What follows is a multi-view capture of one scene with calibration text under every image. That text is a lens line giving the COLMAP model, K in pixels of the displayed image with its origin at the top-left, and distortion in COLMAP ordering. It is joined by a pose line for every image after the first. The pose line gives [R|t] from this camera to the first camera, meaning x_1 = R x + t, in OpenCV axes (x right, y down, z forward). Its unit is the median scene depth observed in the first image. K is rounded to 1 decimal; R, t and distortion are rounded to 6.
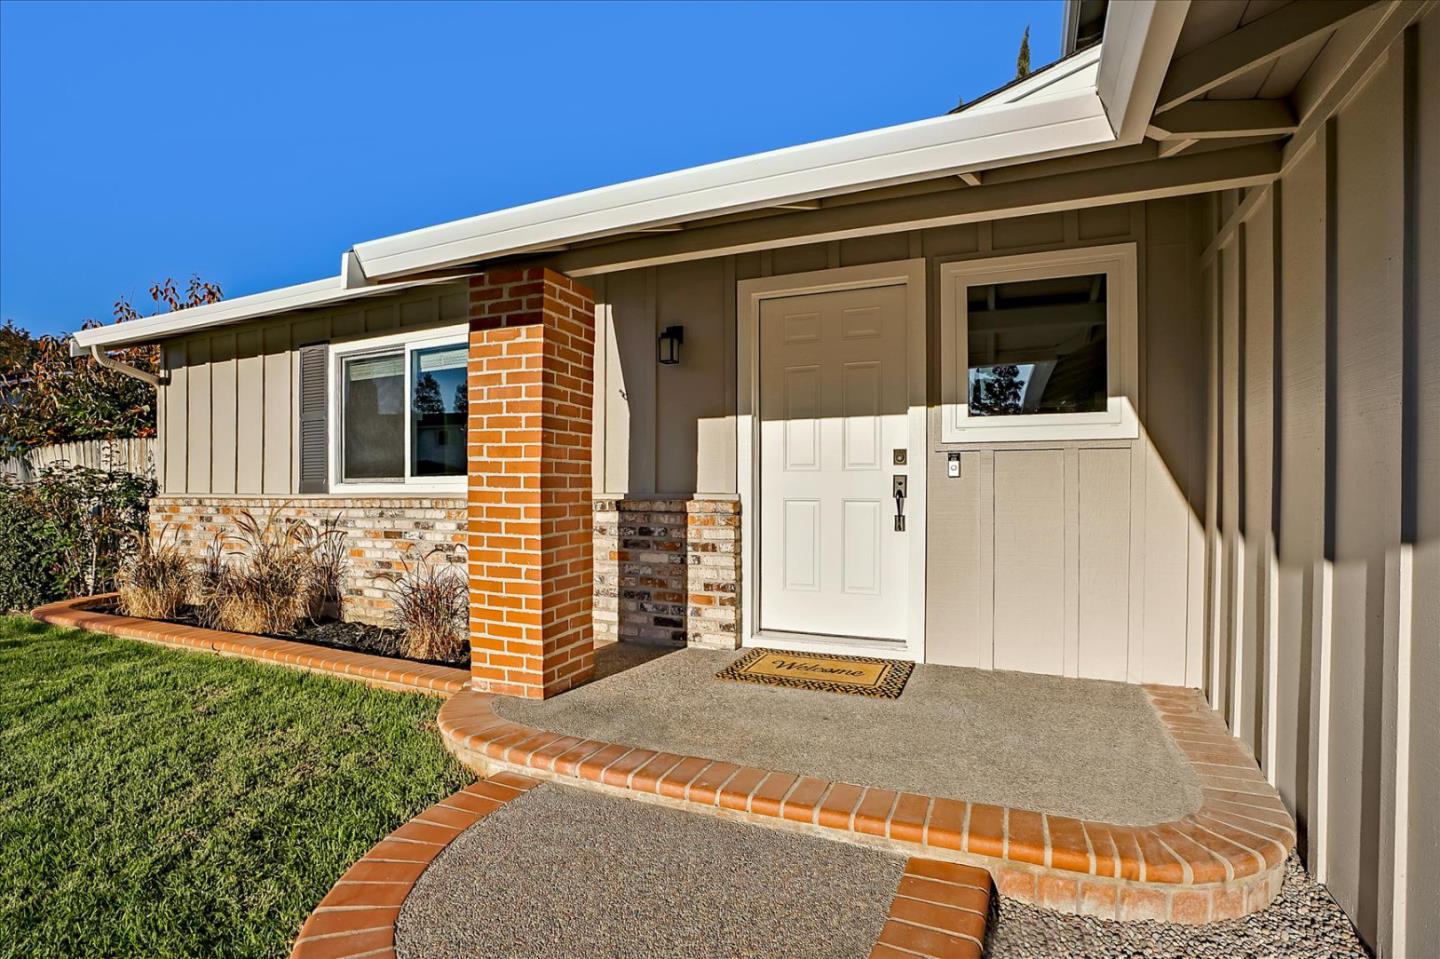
lens RADIAL K [[681.6, 0, 720.0], [0, 681.6, 479.5], [0, 0, 1]] dist [-0.048734, 0.000320]
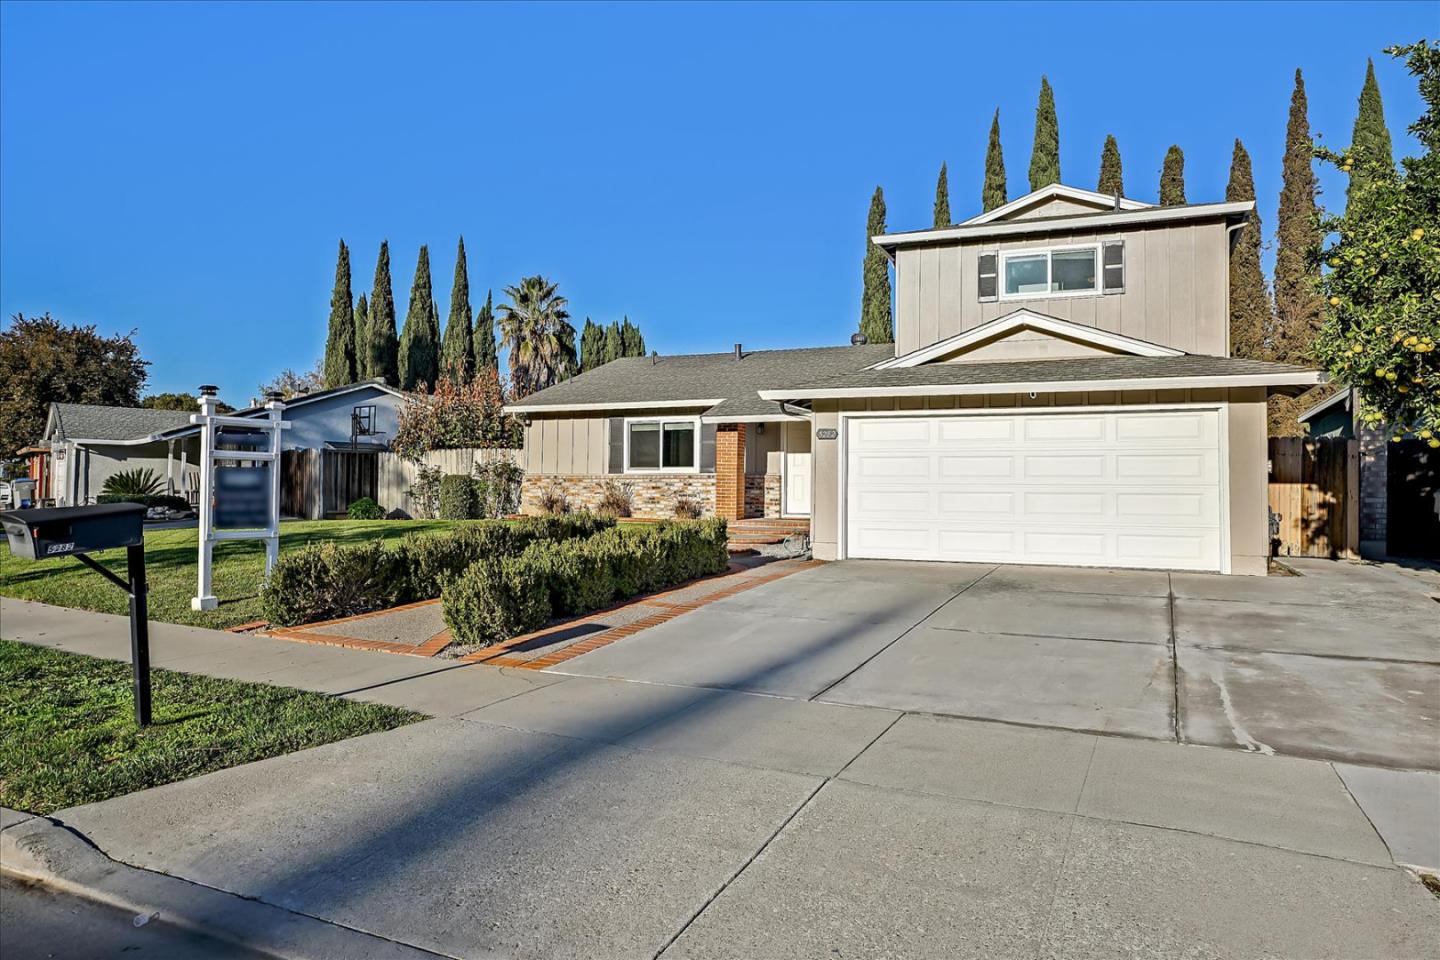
lens RADIAL K [[926.1, 0, 719.9], [0, 926.1, 458.1], [0, 0, 1]] dist [-0.001940, 0.000637]
pose [[0.999847, 0.011827, 0.012862, -0.319504], [-0.011530, 0.999671, -0.022910, 0.051746], [-0.013128, 0.022758, 0.999655, -3.474260]]
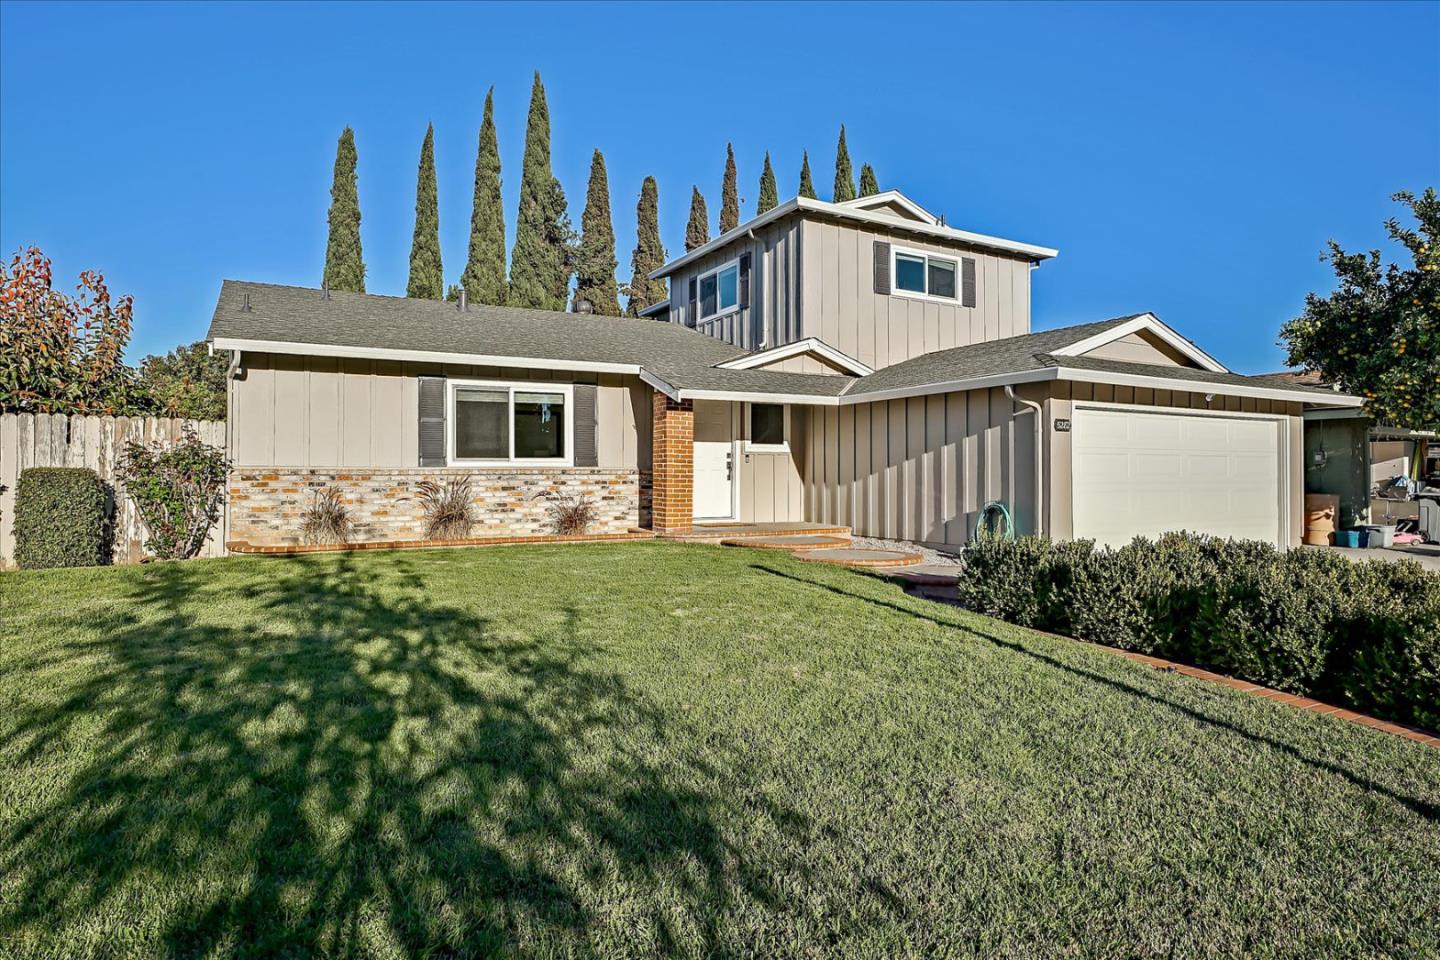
lens RADIAL K [[826.1, 0, 720.0], [0, 826.1, 480.0], [0, 0, 1]] dist [-0.031413, 0.001269]
pose [[0.603926, 0.000455, 0.797040, -2.348590], [-0.008909, 0.999941, 0.006179, 0.045984], [-0.796990, -0.010833, 0.603895, -1.032780]]
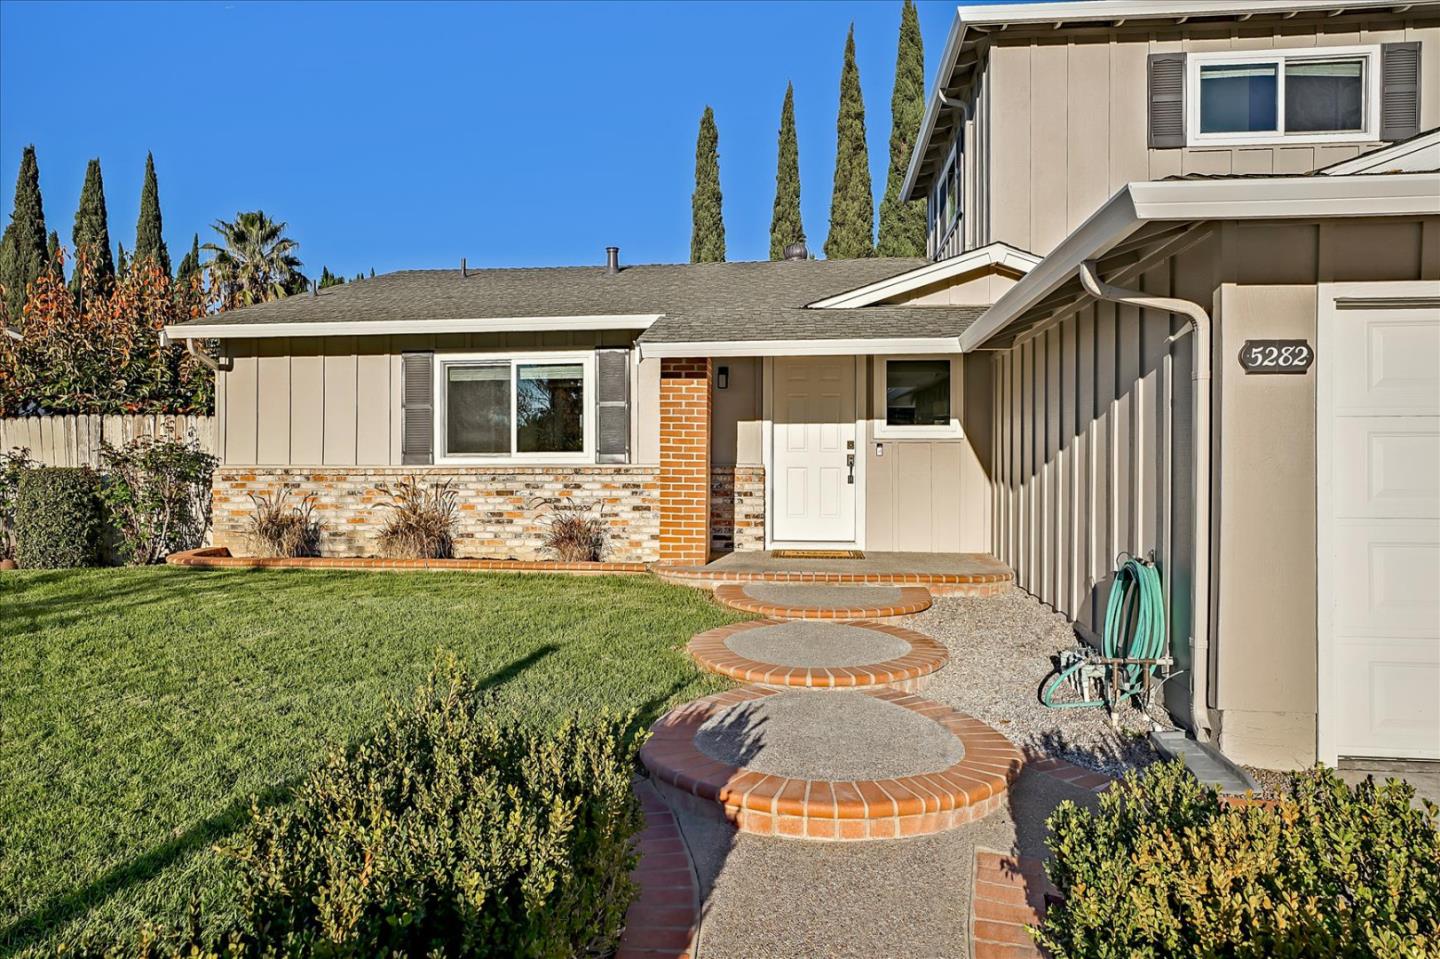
lens RADIAL K [[861.1, 0, 722.1], [0, 861.1, 463.8], [0, 0, 1]] dist [-0.038629, 0.034715]
pose [[0.952147, 0.003734, 0.305618, -0.721306], [-0.006383, 0.999950, 0.007670, 0.003400], [-0.305574, -0.009254, 0.952123, -1.053311]]
